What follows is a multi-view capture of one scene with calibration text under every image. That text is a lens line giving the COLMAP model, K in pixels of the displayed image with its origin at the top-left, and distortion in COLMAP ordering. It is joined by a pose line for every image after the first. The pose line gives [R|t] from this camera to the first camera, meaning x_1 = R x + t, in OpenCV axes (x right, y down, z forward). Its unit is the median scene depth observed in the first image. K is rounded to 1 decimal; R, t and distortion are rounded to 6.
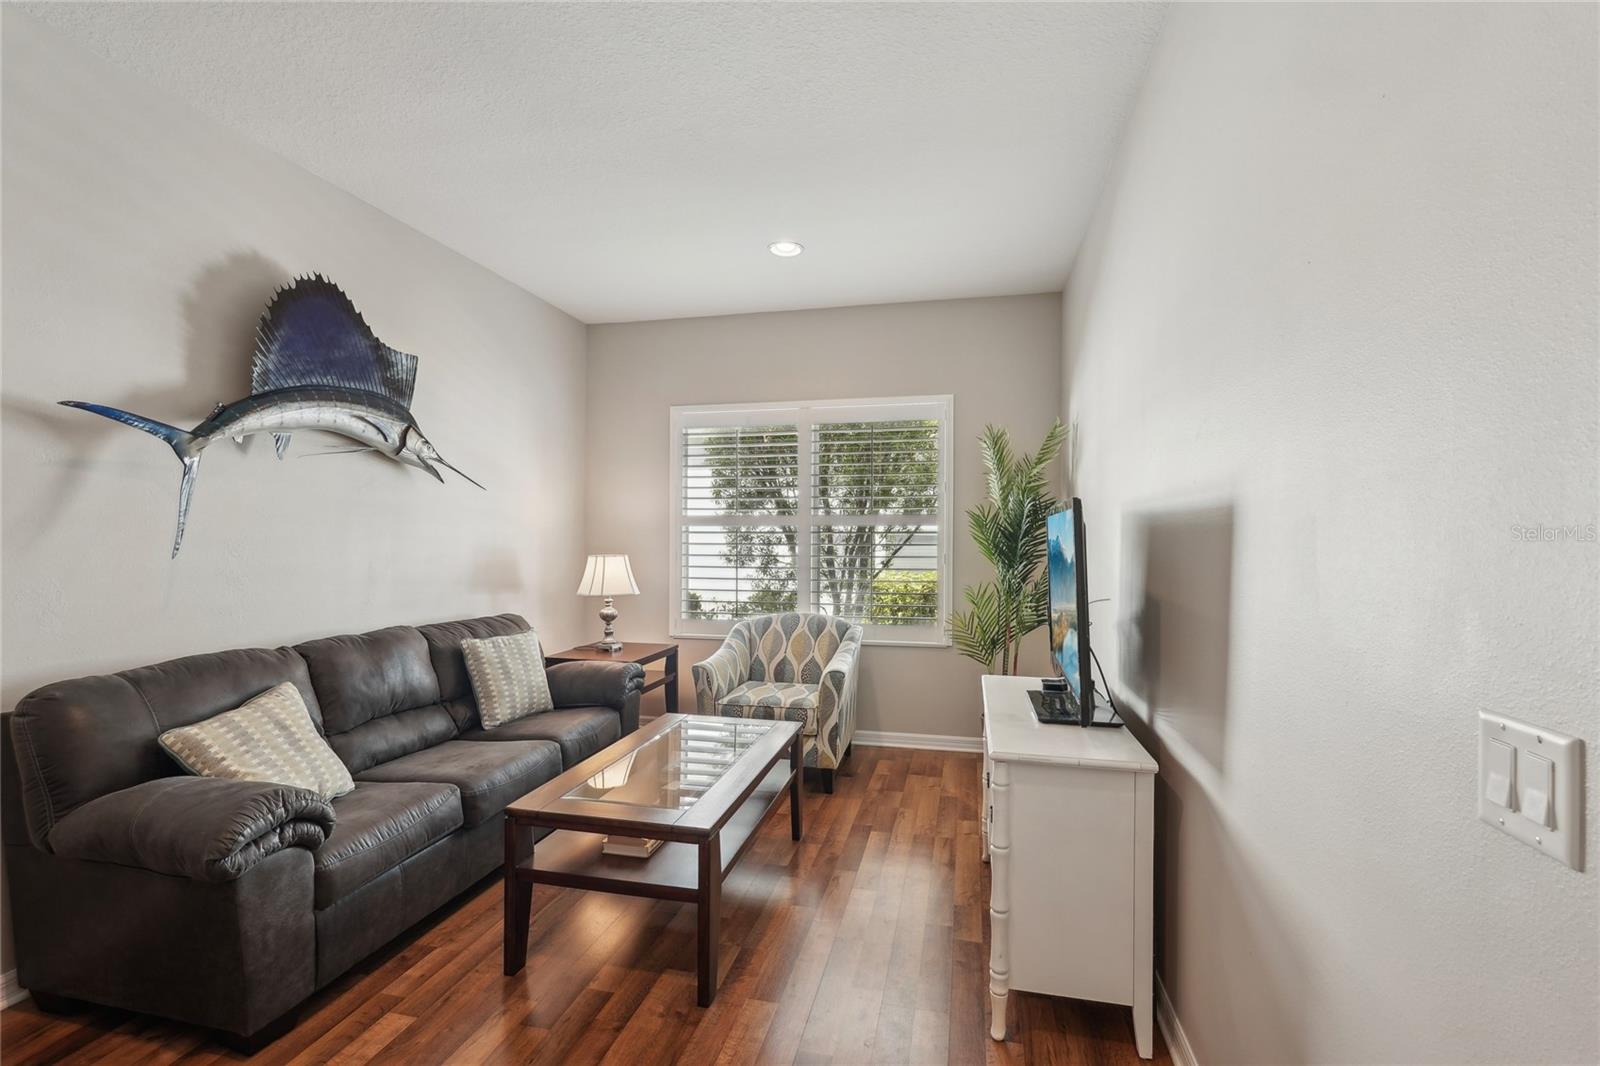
lens RADIAL K [[720.7, 0, 791.8], [0, 720.7, 547.6], [0, 0, 1]] dist [0.001513, 0.001091]
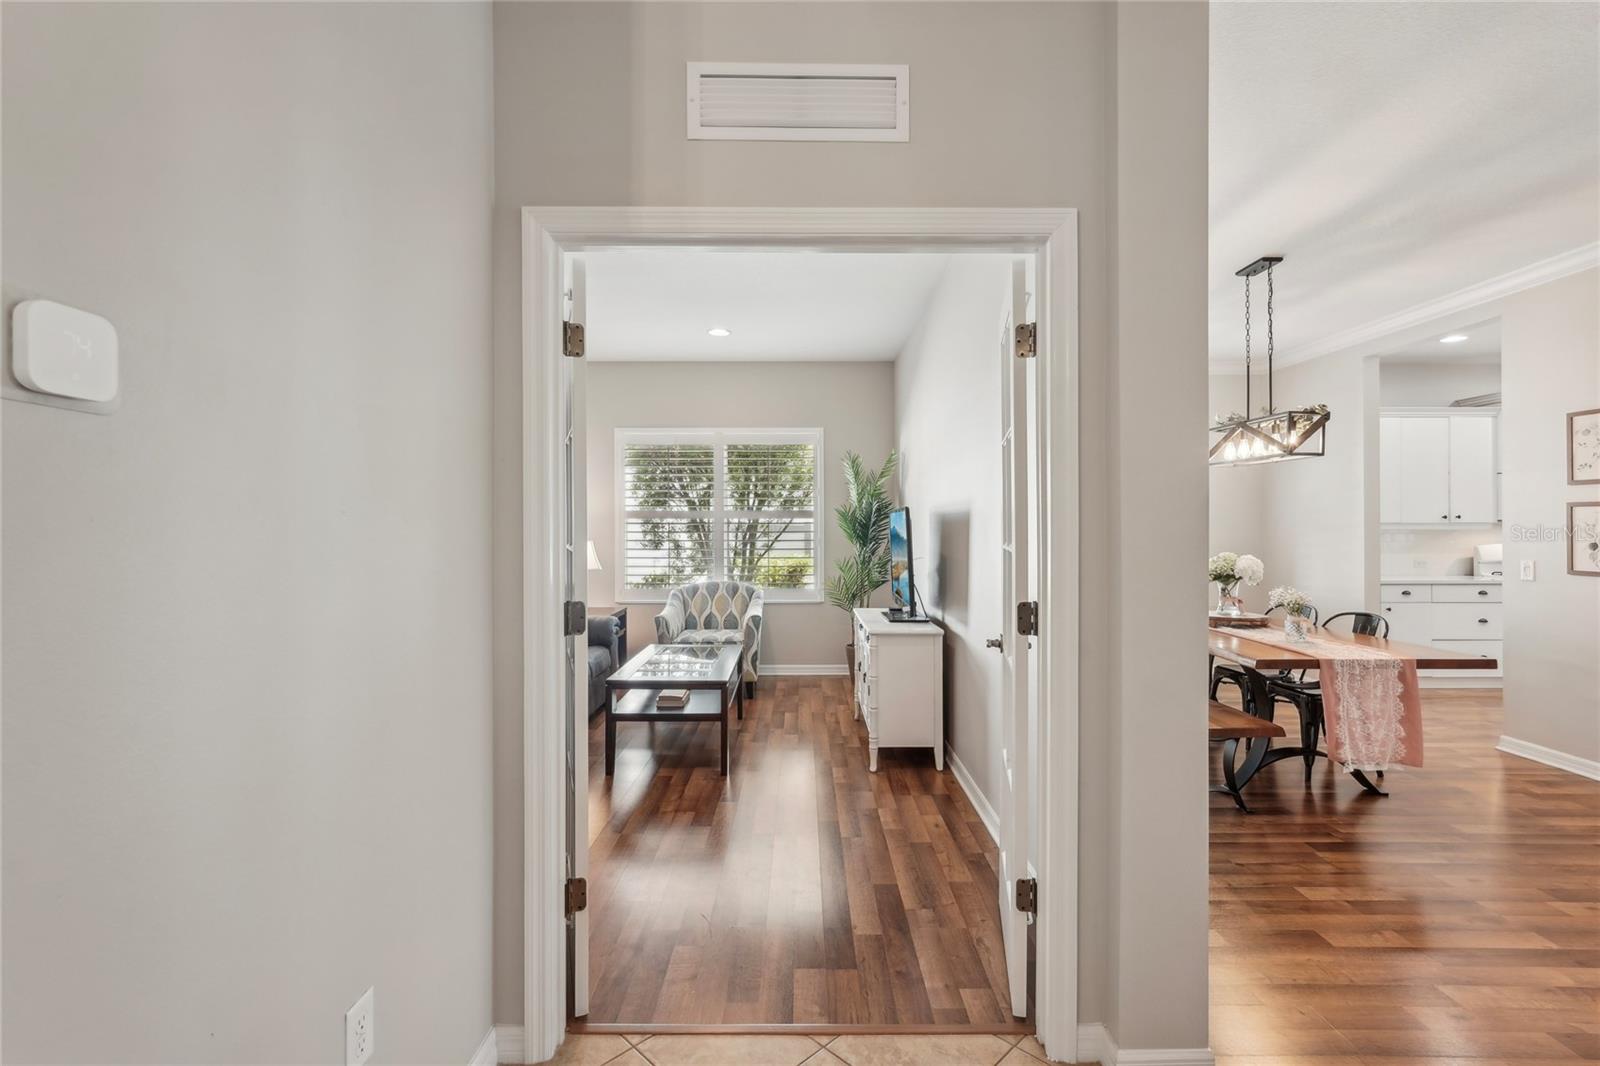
lens RADIAL K [[720.7, 0, 800.3], [0, 720.7, 526.5], [0, 0, 1]] dist [0.001513, 0.001091]
pose [[0.971788, -0.003778, 0.235827, -0.184876], [0.007797, 0.999840, -0.016108, 0.009639], [-0.235729, 0.017493, 0.971661, -0.443835]]
